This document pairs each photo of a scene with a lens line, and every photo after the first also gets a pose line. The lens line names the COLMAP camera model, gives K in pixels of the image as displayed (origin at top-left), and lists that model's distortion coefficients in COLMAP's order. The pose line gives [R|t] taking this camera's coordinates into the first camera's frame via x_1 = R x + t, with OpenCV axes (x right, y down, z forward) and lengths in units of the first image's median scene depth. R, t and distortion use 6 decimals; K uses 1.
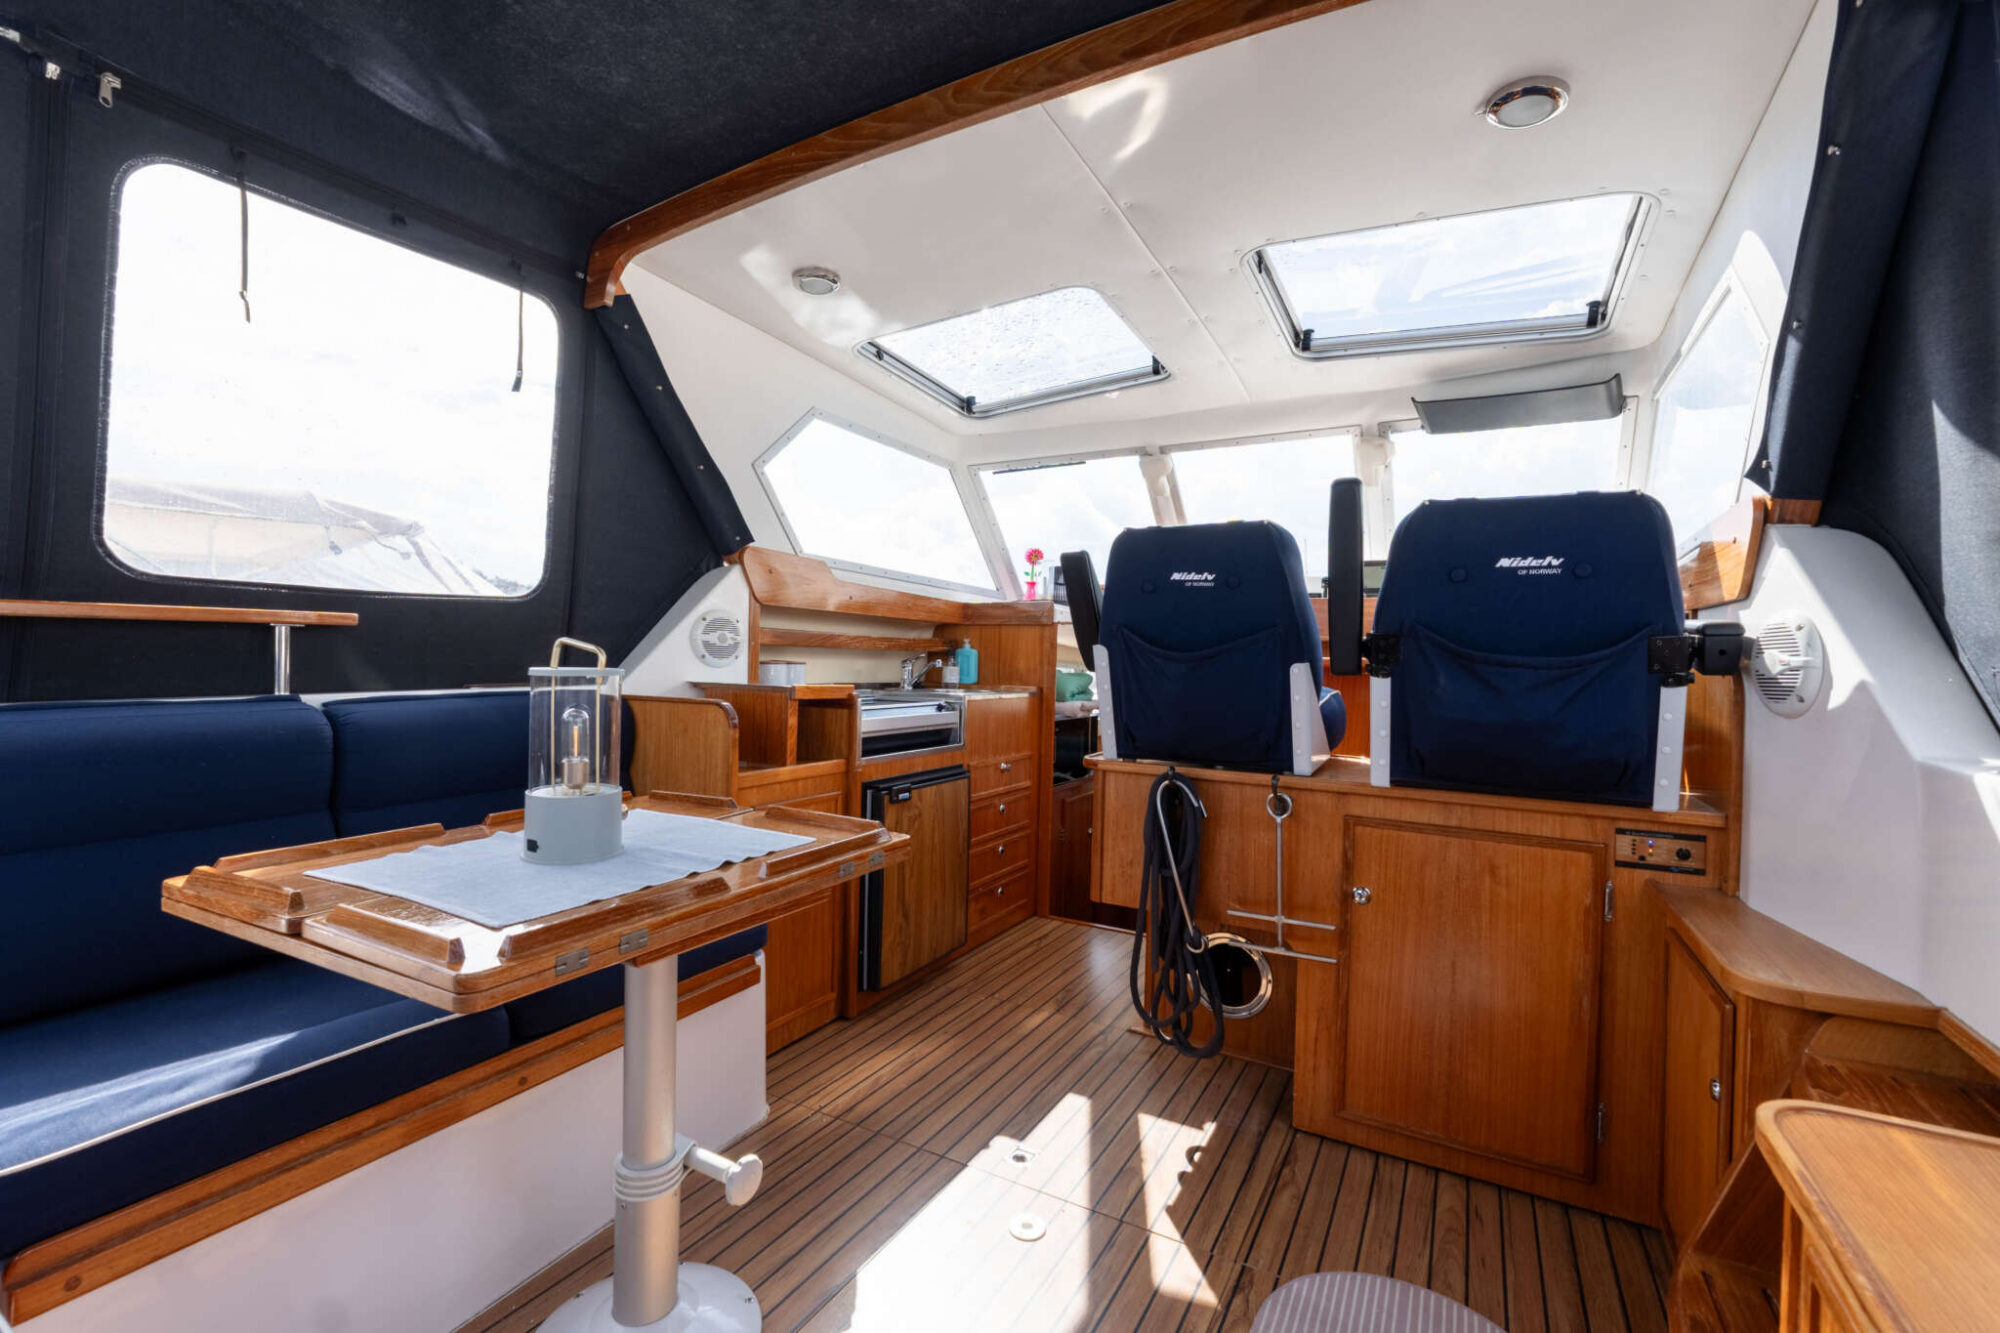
lens RADIAL K [[855.4, 0, 998.1], [0, 855.4, 660.1], [0, 0, 1]] dist [-0.002488, -0.000293]
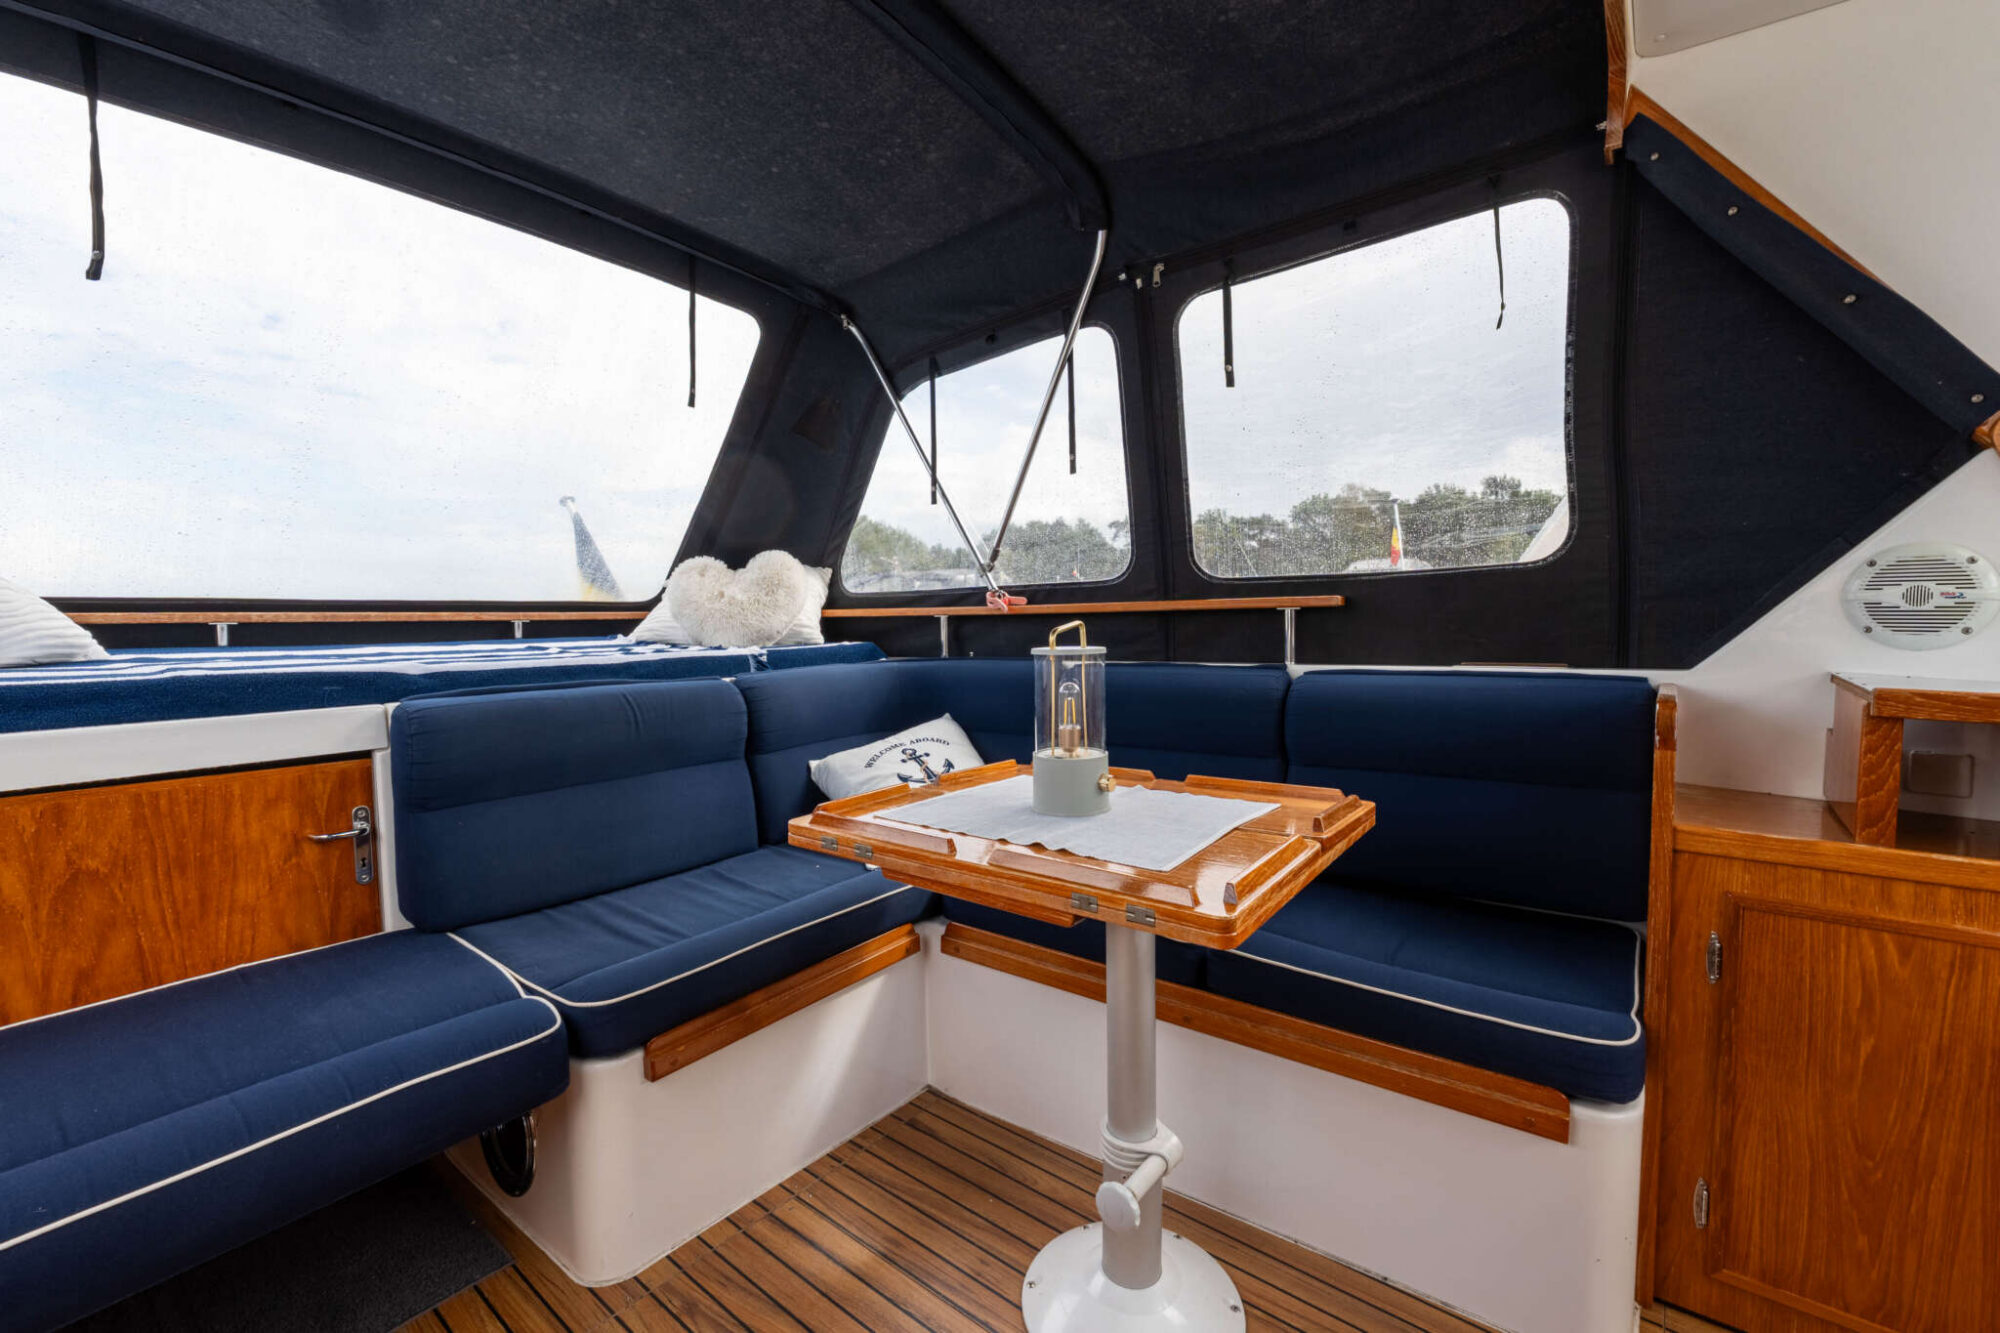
lens RADIAL K [[842.2, 0, 1000.1], [0, 842.2, 663.2], [0, 0, 1]] dist [-0.003211, -0.000348]
pose [[-0.164402, 0.037236, -0.985690, 0.350543], [0.006053, 0.999307, 0.036740, -0.007186], [0.986375, 0.000074, -0.164514, 0.602737]]
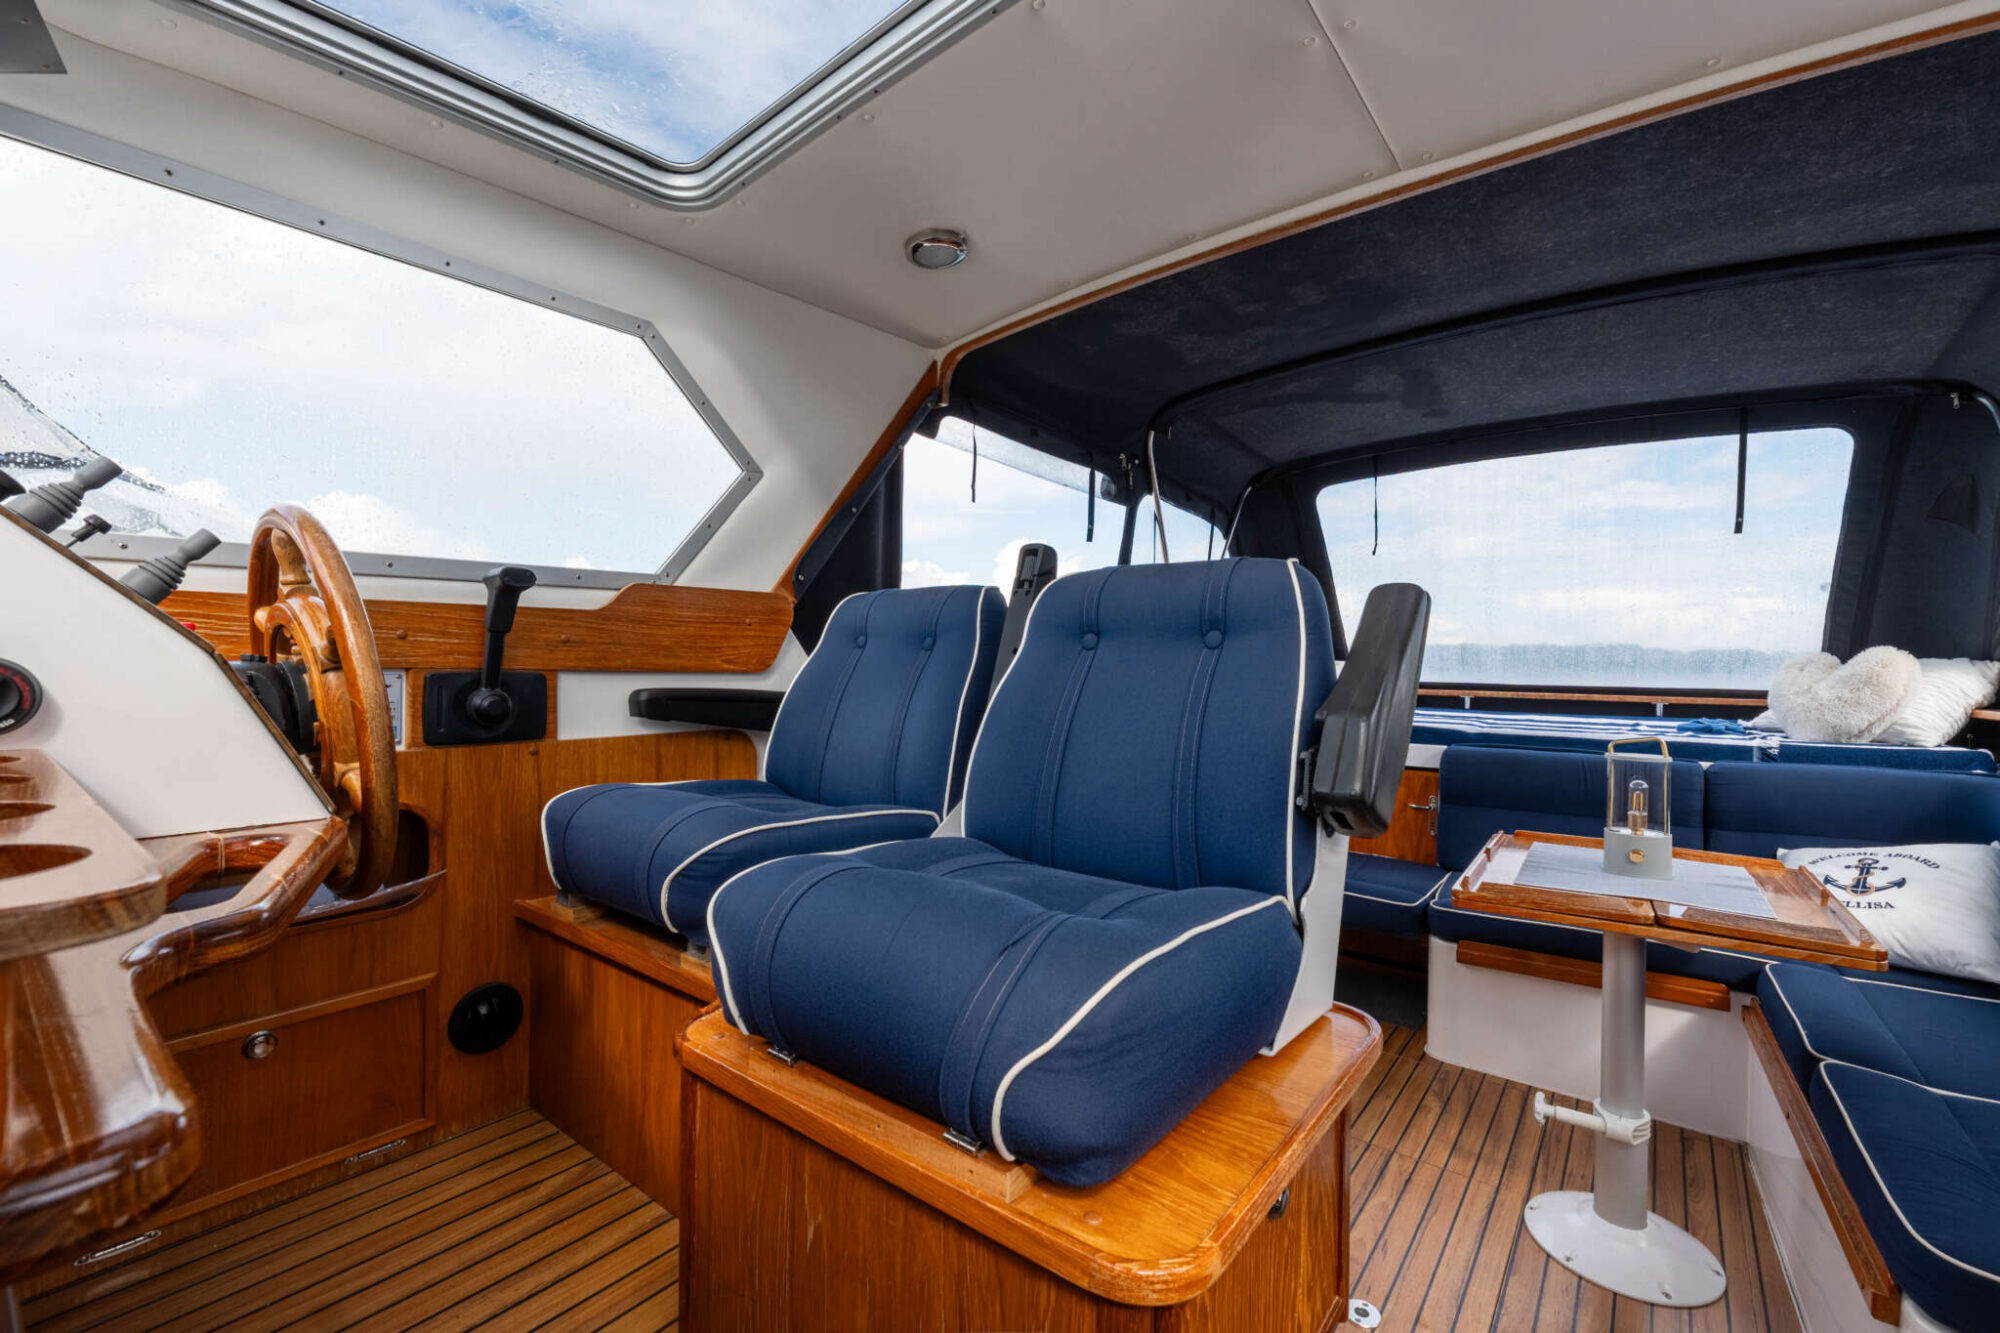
lens RADIAL K [[847.5, 0, 993.6], [0, 847.5, 660.9], [0, 0, 1]] dist [-0.004293, -0.000662]
pose [[-0.986168, -0.034931, 0.162024, 0.240191], [-0.034812, 0.999387, 0.003577, -0.070609], [-0.162050, -0.002113, -0.986780, 1.502508]]
